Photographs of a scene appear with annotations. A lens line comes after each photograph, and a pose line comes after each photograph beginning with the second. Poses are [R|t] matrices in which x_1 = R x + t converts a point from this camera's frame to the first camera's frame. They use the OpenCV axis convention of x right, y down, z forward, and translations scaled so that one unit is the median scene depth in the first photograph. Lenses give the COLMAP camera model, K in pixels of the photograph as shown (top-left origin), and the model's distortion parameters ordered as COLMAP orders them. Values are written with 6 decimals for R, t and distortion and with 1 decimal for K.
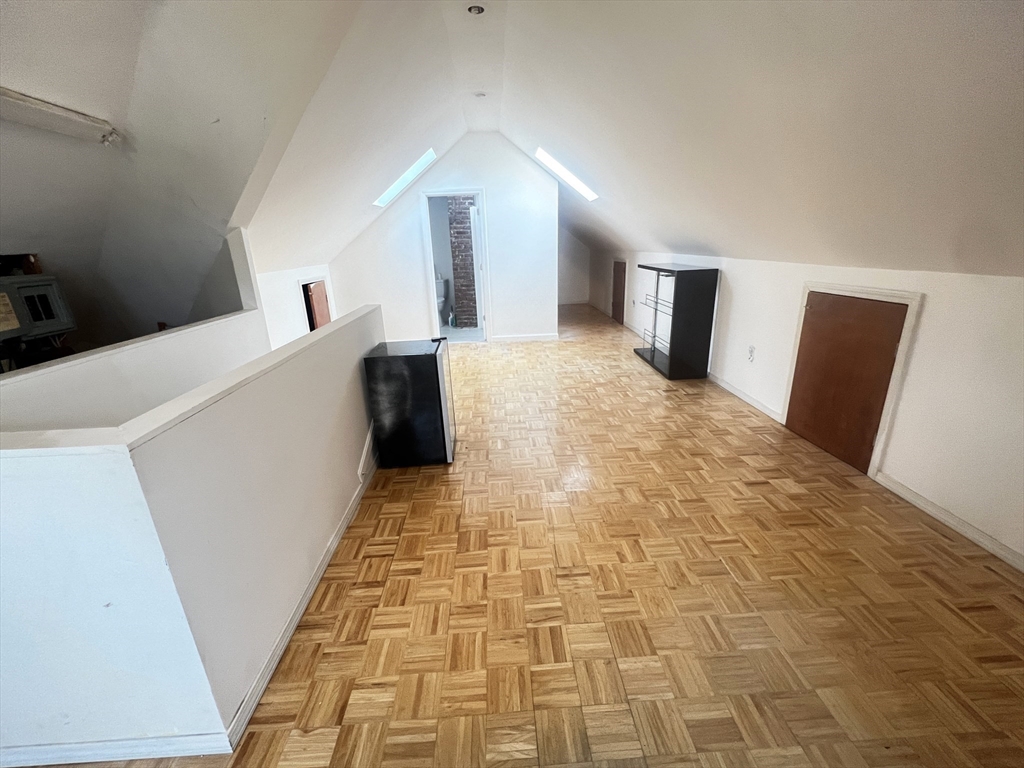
lens RADIAL K [[415.0, 0, 512.4], [0, 415.0, 381.8], [0, 0, 1]] dist [-0.002839, 0.000954]
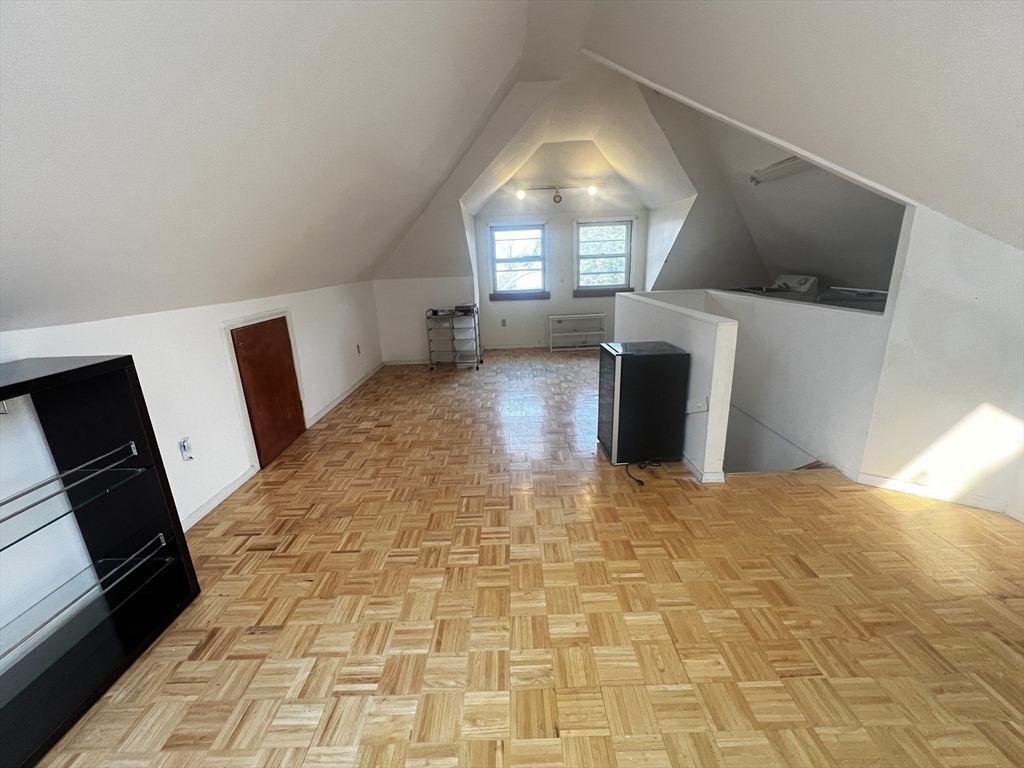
lens RADIAL K [[415.0, 0, 510.7], [0, 415.0, 380.0], [0, 0, 1]] dist [-0.002839, 0.000954]
pose [[-0.996114, 0.060867, 0.063662, 0.014709], [0.086243, 0.820789, 0.564684, -0.611011], [-0.017882, 0.567980, -0.822848, 1.840277]]
